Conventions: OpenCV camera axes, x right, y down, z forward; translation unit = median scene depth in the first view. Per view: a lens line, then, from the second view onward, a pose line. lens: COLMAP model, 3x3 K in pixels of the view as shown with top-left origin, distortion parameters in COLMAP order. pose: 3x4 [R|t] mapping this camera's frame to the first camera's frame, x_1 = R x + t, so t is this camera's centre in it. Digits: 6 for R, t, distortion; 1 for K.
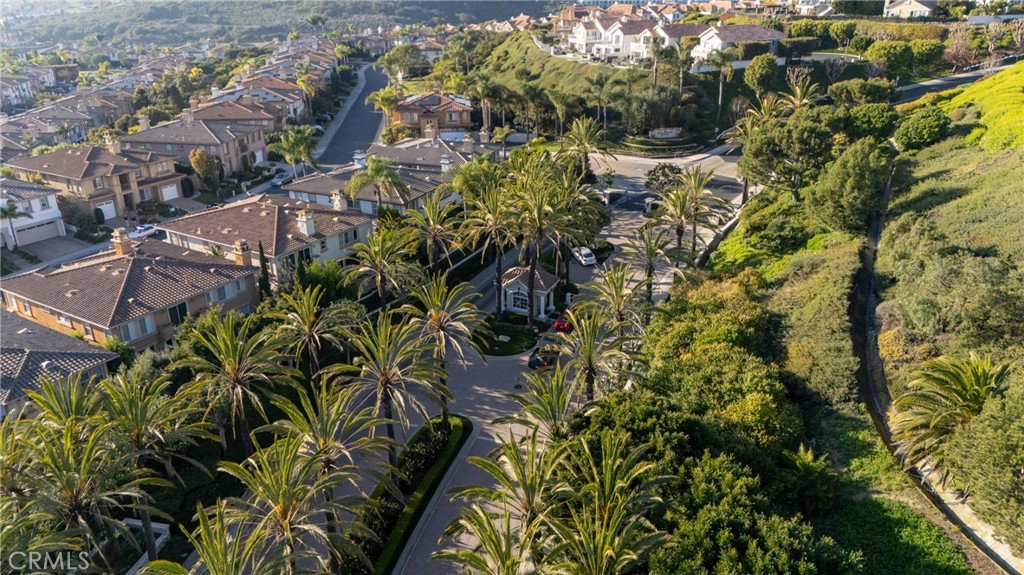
lens RADIAL K [[753.8, 0, 513.1], [0, 753.8, 289.6], [0, 0, 1]] dist [0.067665, -0.059608]
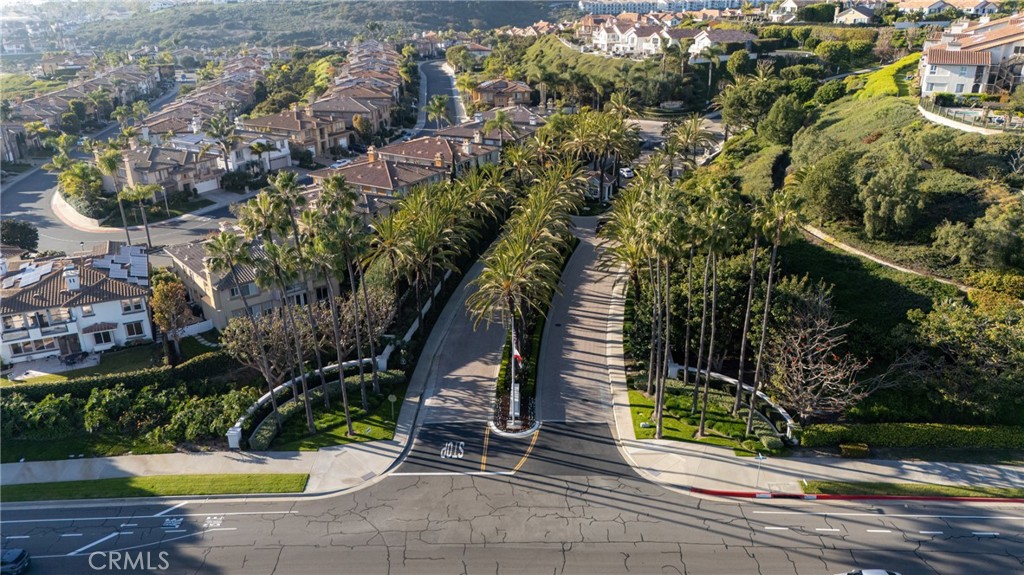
lens RADIAL K [[753.8, 0, 513.5], [0, 753.8, 288.7], [0, 0, 1]] dist [0.067665, -0.059608]
pose [[0.999933, -0.005142, 0.010365, -0.166289], [0.005214, 0.999962, -0.006961, 0.216553], [-0.010329, 0.007015, 0.999922, -0.621297]]
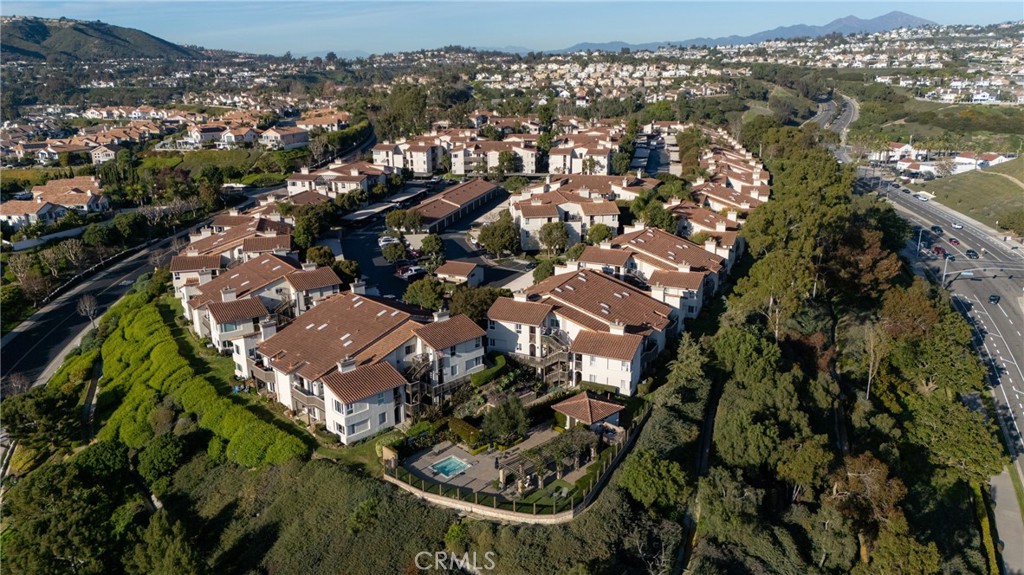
lens RADIAL K [[753.8, 0, 513.0], [0, 753.8, 287.2], [0, 0, 1]] dist [0.067665, -0.059608]
pose [[0.328183, -0.249060, 0.911189, -0.165023], [0.357150, 0.925726, 0.124399, -0.353657], [-0.874494, 0.284605, 0.392759, 0.122976]]
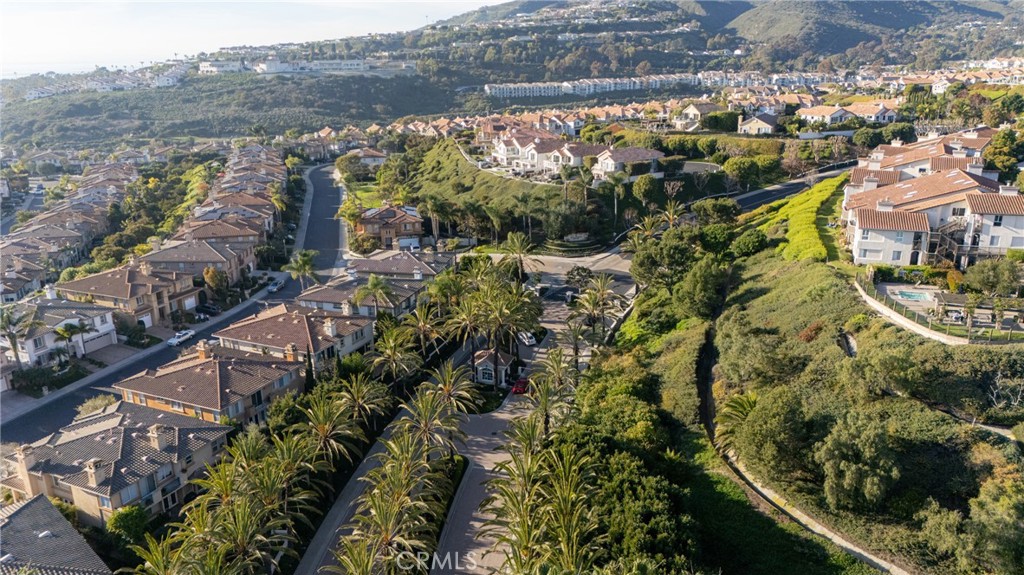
lens RADIAL K [[753.8, 0, 514.4], [0, 753.8, 290.0], [0, 0, 1]] dist [0.067665, -0.059608]
pose [[0.992344, -0.043527, 0.115577, -0.084152], [0.053634, 0.994865, -0.085827, -0.016596], [-0.111247, 0.091369, 0.989584, -0.371867]]
